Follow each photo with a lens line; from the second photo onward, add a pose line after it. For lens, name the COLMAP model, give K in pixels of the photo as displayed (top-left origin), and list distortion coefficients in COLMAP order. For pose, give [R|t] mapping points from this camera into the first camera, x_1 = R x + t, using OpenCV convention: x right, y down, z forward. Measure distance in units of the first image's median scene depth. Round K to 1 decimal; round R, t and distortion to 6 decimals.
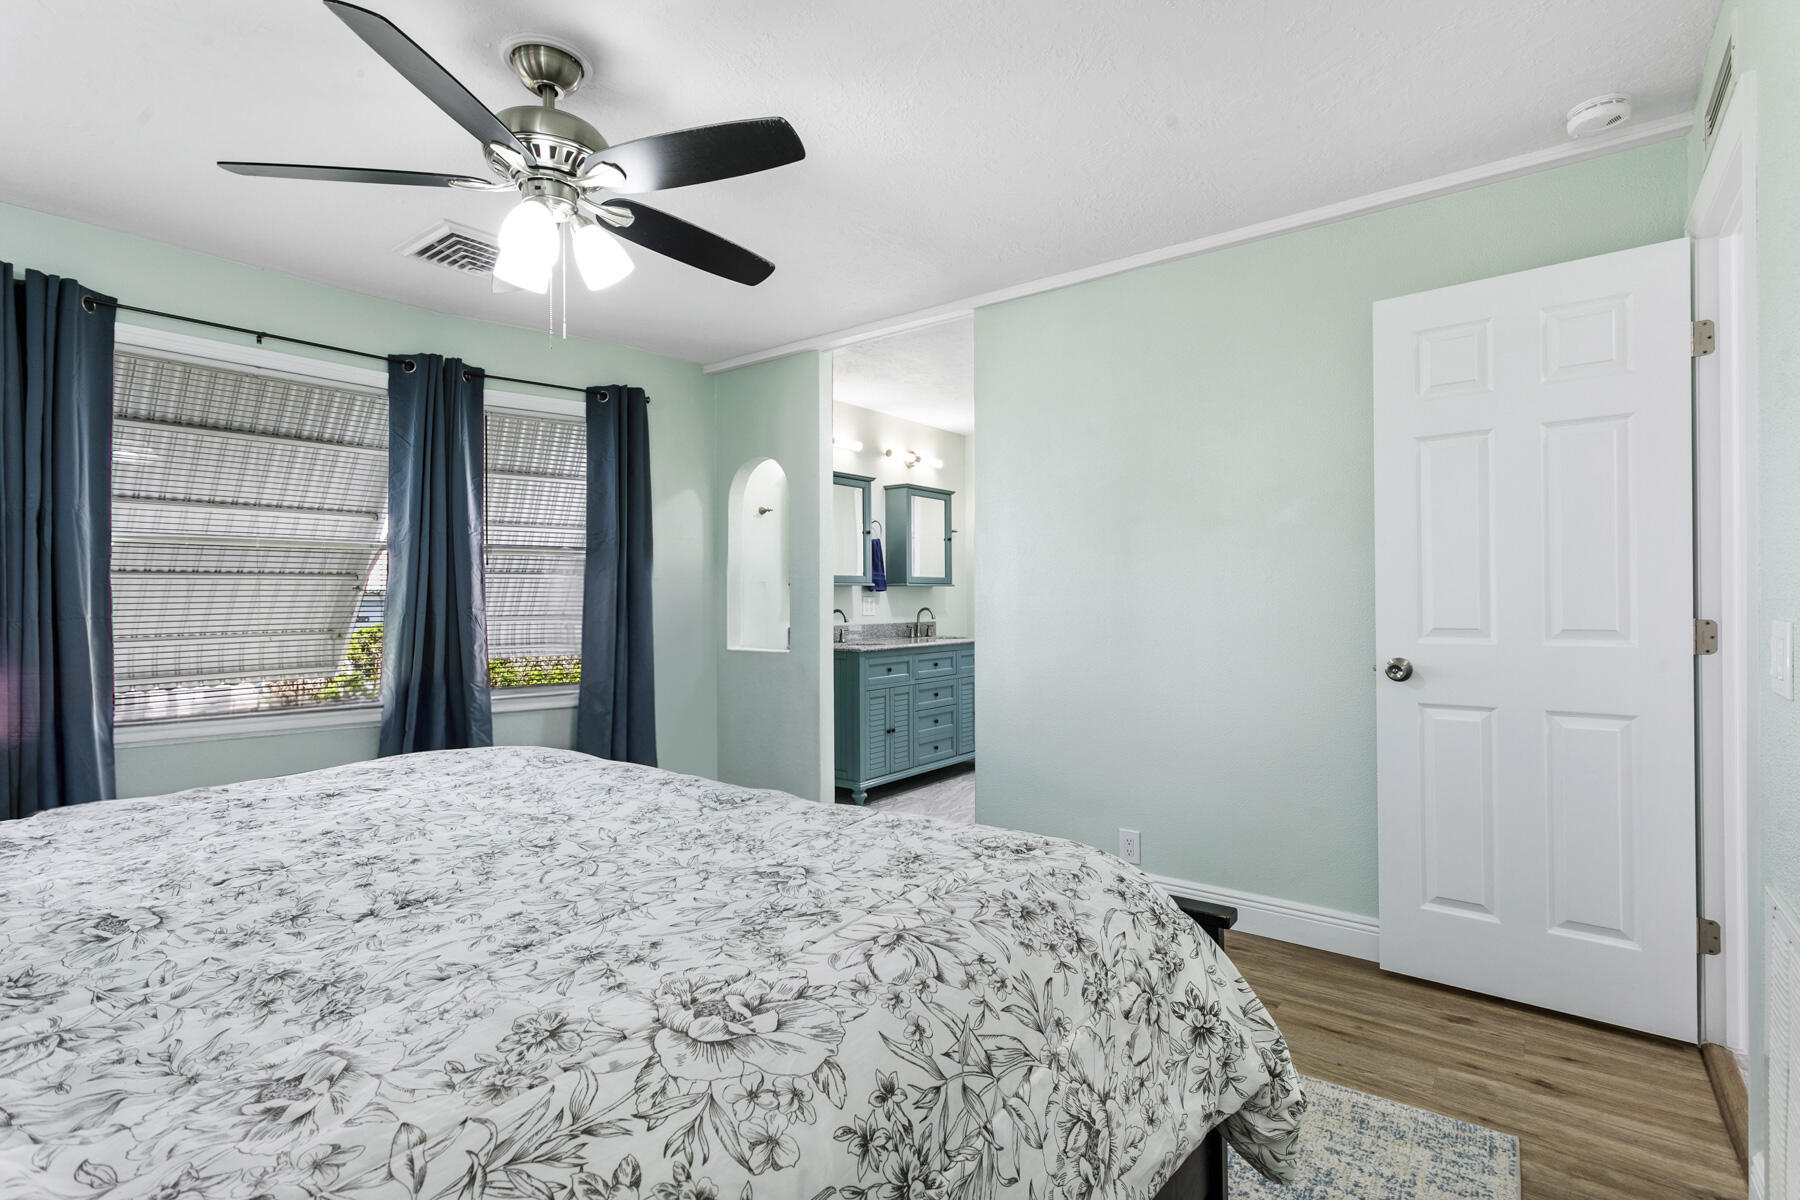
lens RADIAL K [[867.6, 0, 898.2], [0, 867.6, 602.3], [0, 0, 1]] dist [0.001584, 0.000969]
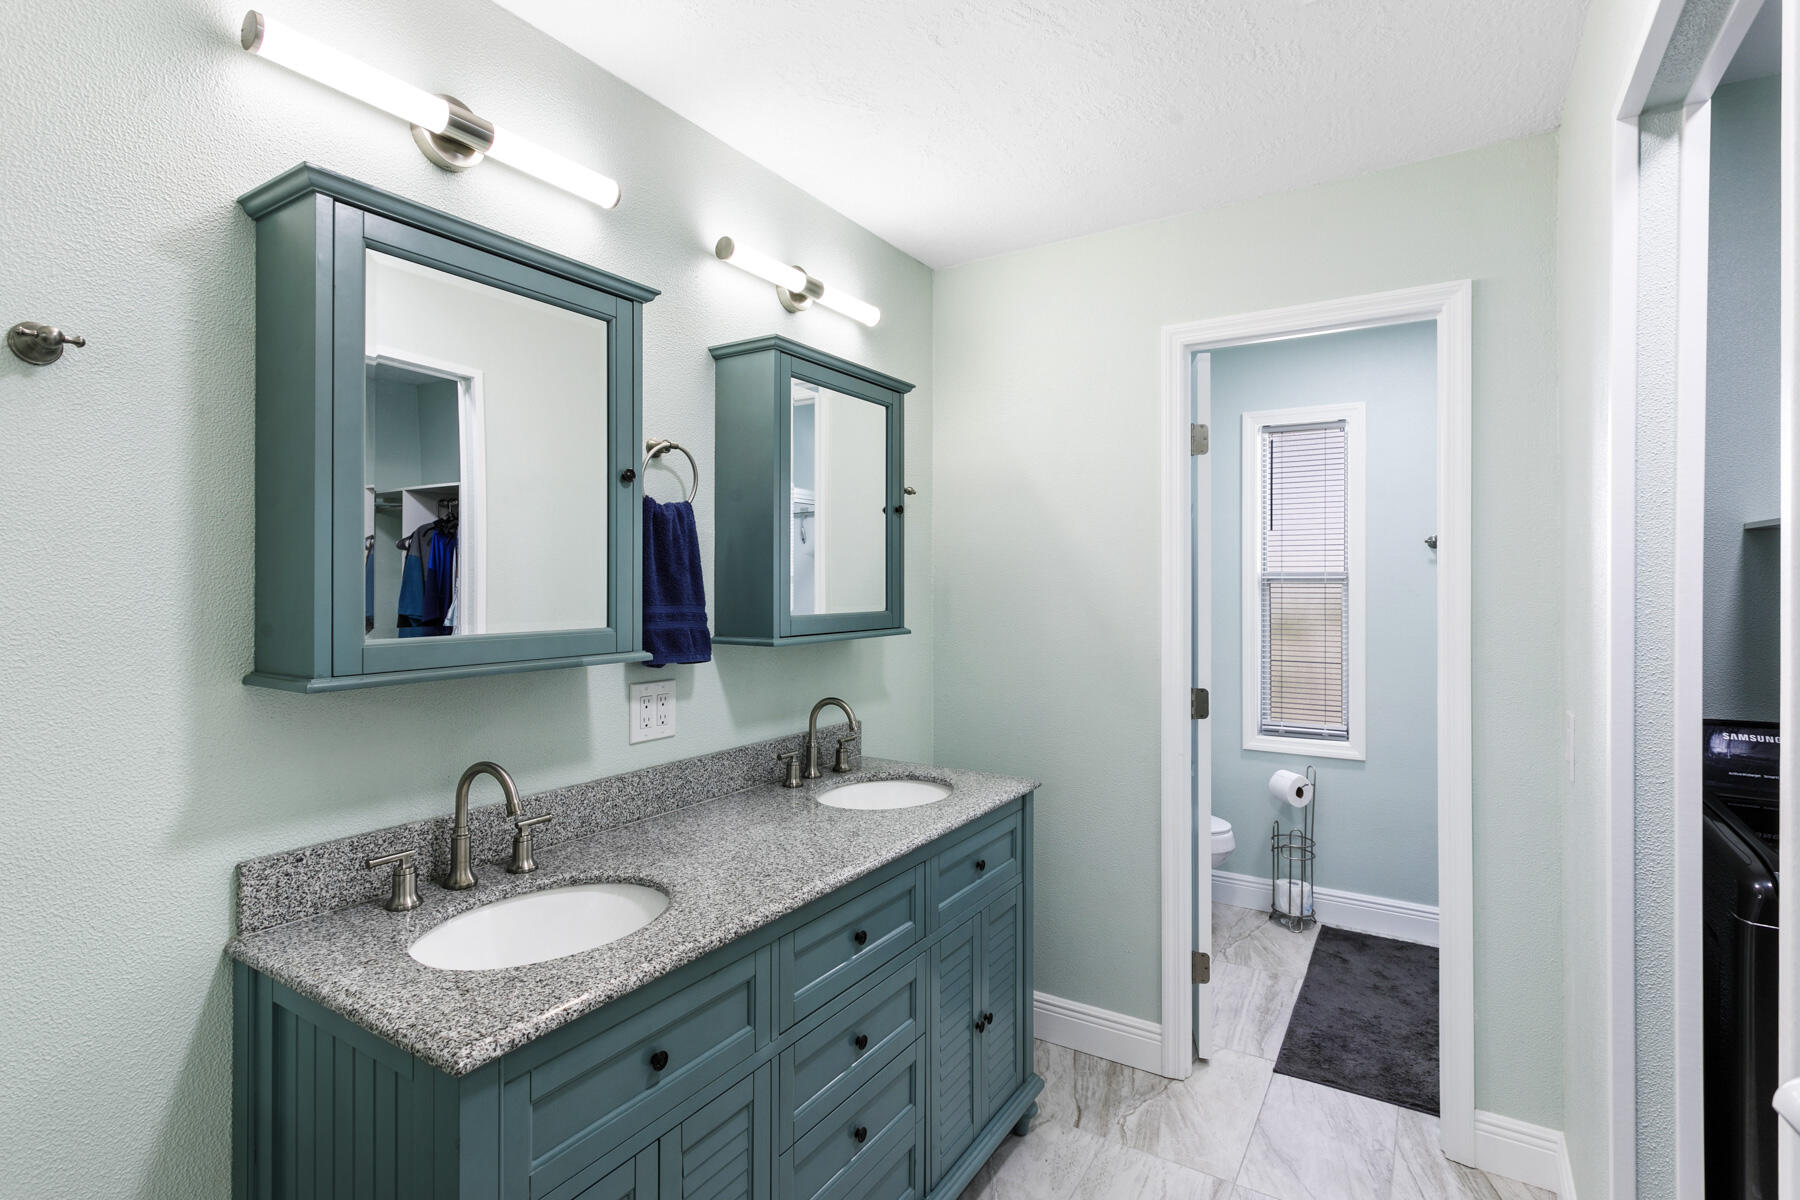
lens RADIAL K [[867.6, 0, 890.7], [0, 867.6, 589.8], [0, 0, 1]] dist [0.001584, 0.000969]
pose [[0.996499, 0.007495, 0.083268, 0.025510], [-0.008060, 0.999947, 0.006446, -0.041363], [-0.083215, -0.007095, 0.996506, 0.638735]]
